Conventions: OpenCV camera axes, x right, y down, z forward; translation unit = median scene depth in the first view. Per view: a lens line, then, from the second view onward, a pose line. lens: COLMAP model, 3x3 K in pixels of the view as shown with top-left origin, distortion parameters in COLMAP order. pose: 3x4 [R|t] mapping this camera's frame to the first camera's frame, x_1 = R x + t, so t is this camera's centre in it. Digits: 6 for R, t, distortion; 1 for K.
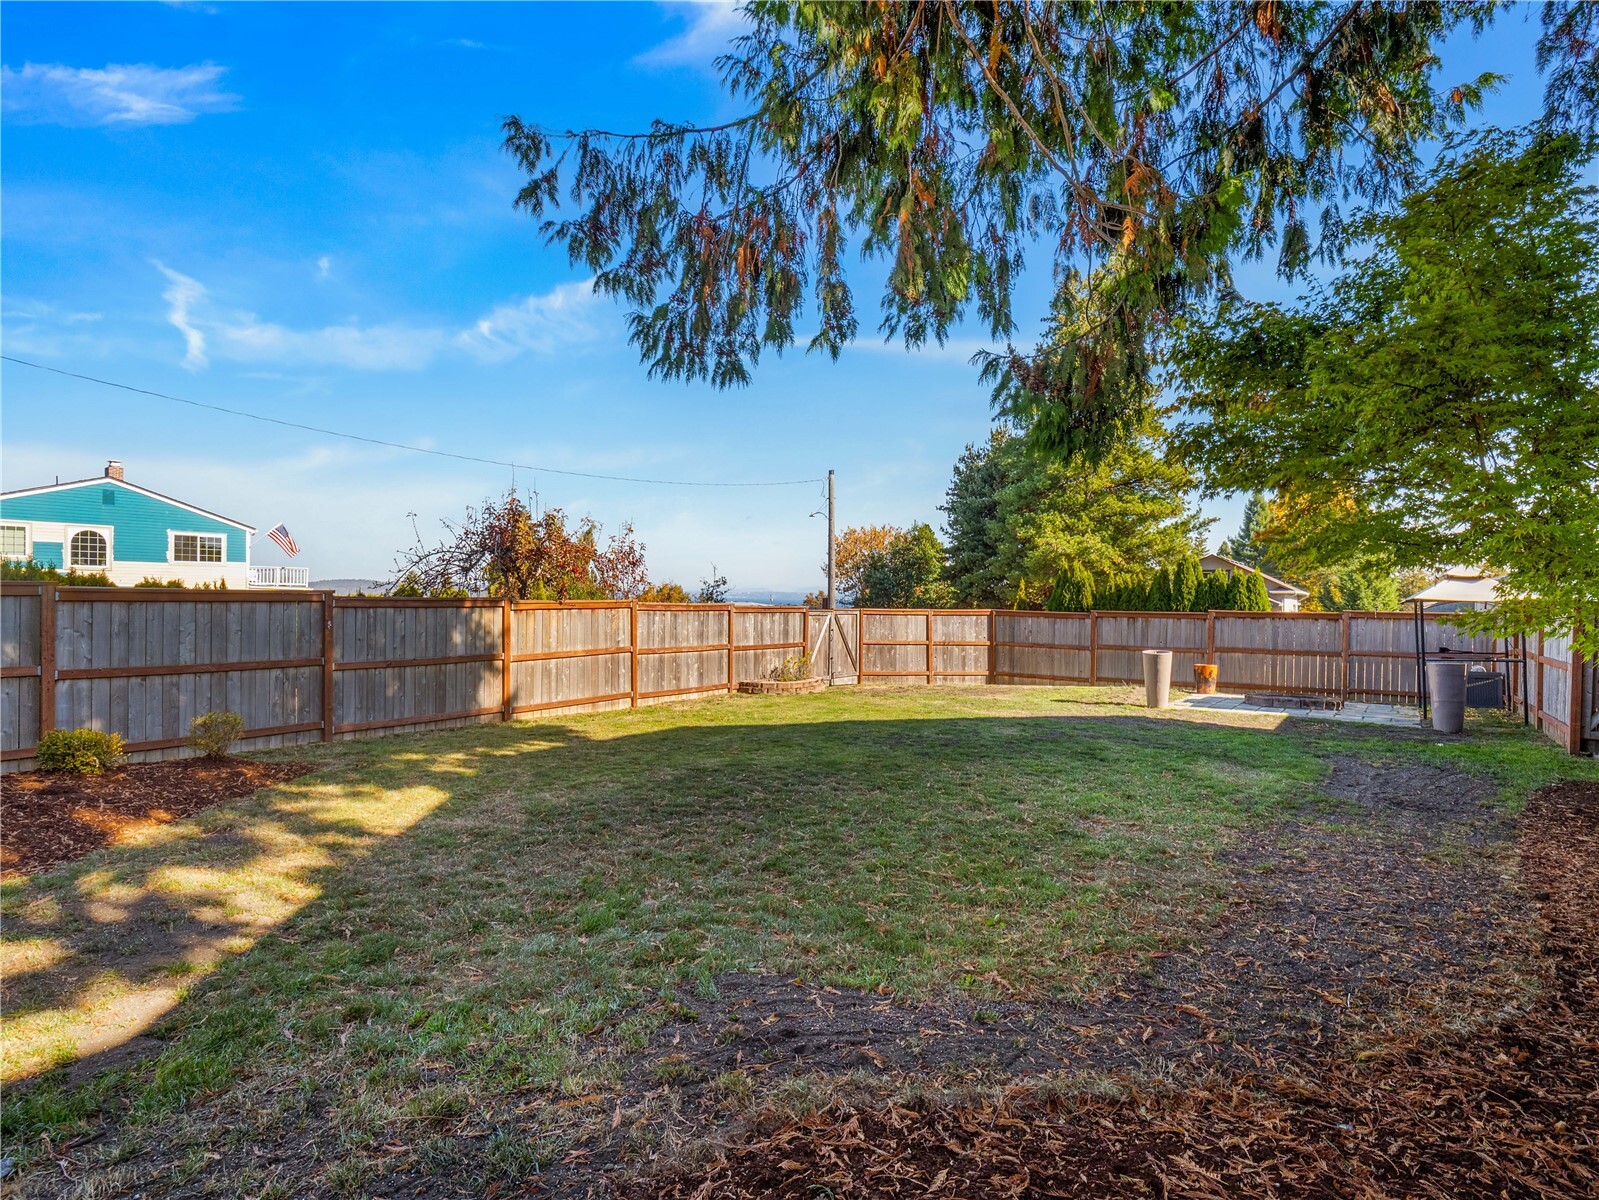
lens RADIAL K [[807.8, 0, 797.6], [0, 807.8, 601.1], [0, 0, 1]] dist [-0.013010, -0.000143]
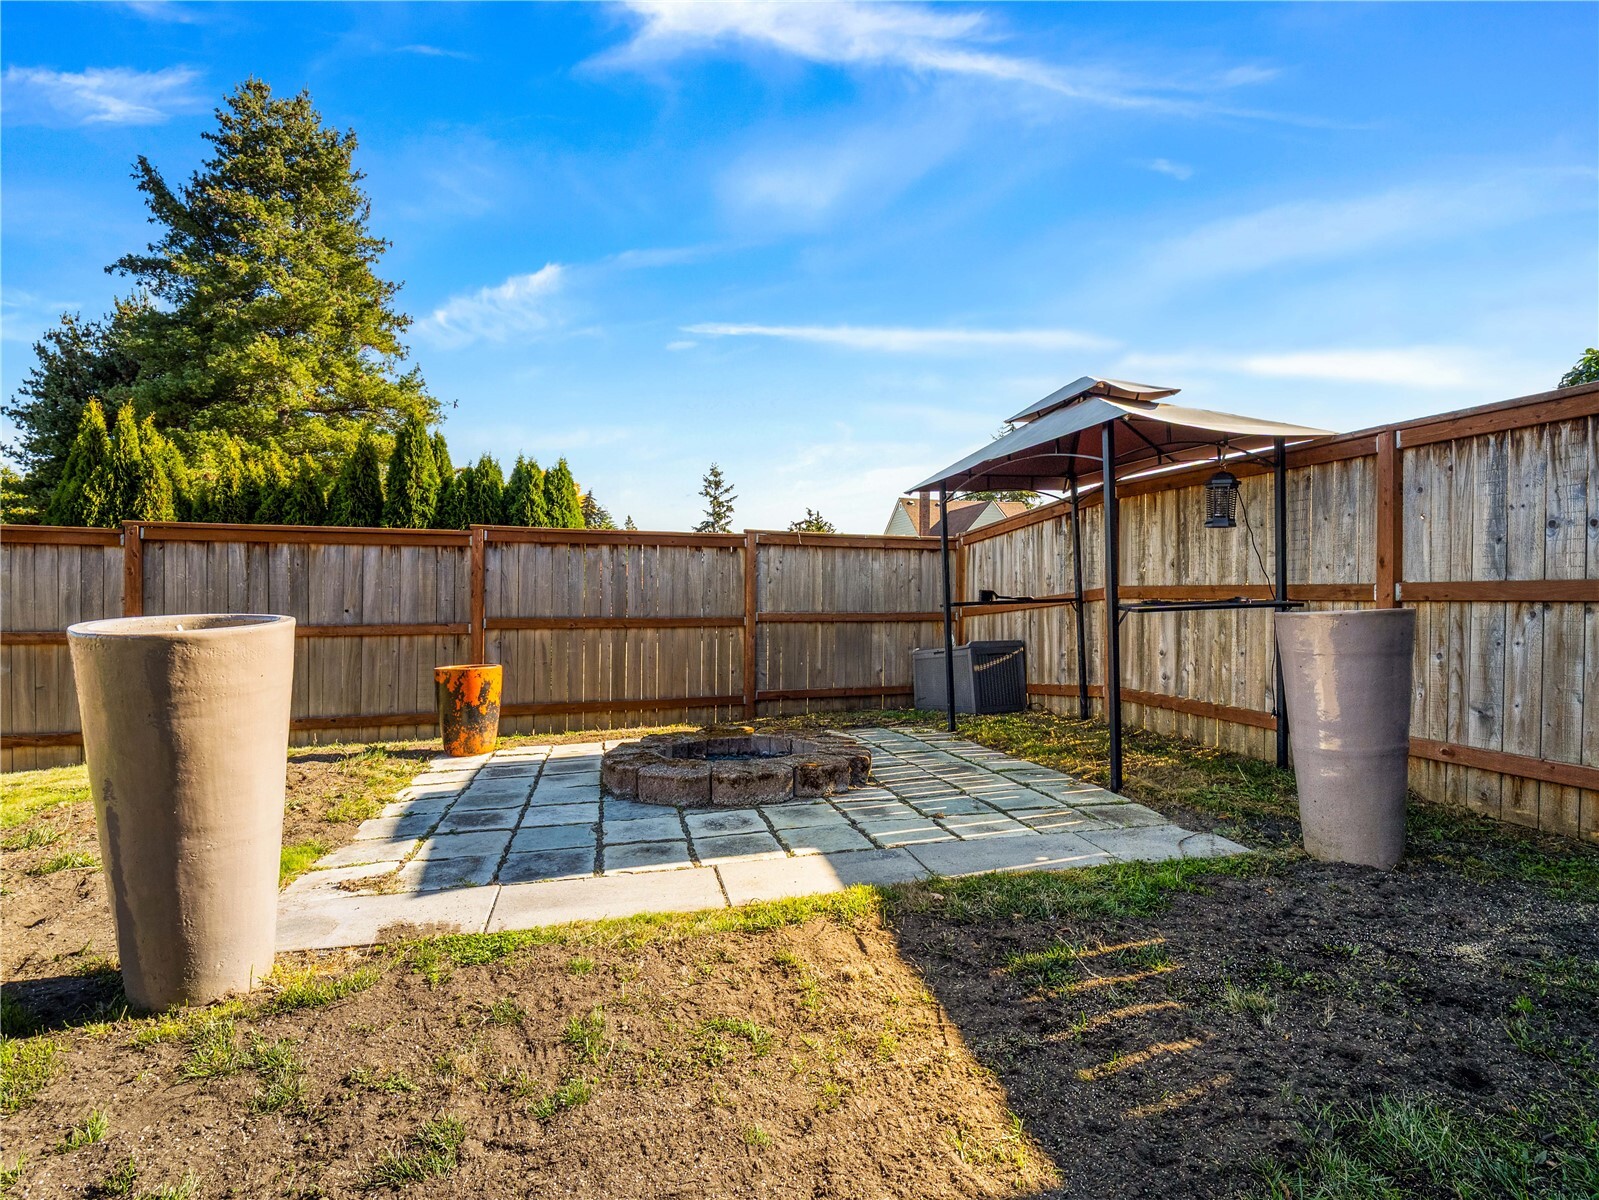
lens RADIAL K [[807.8, 0, 791.7], [0, 807.8, 598.4], [0, 0, 1]] dist [-0.013010, -0.000143]
pose [[0.644460, -0.014219, 0.764506, 0.277004], [0.007885, 0.999898, 0.011950, 0.039204], [-0.764598, -0.001673, 0.644506, 0.559542]]
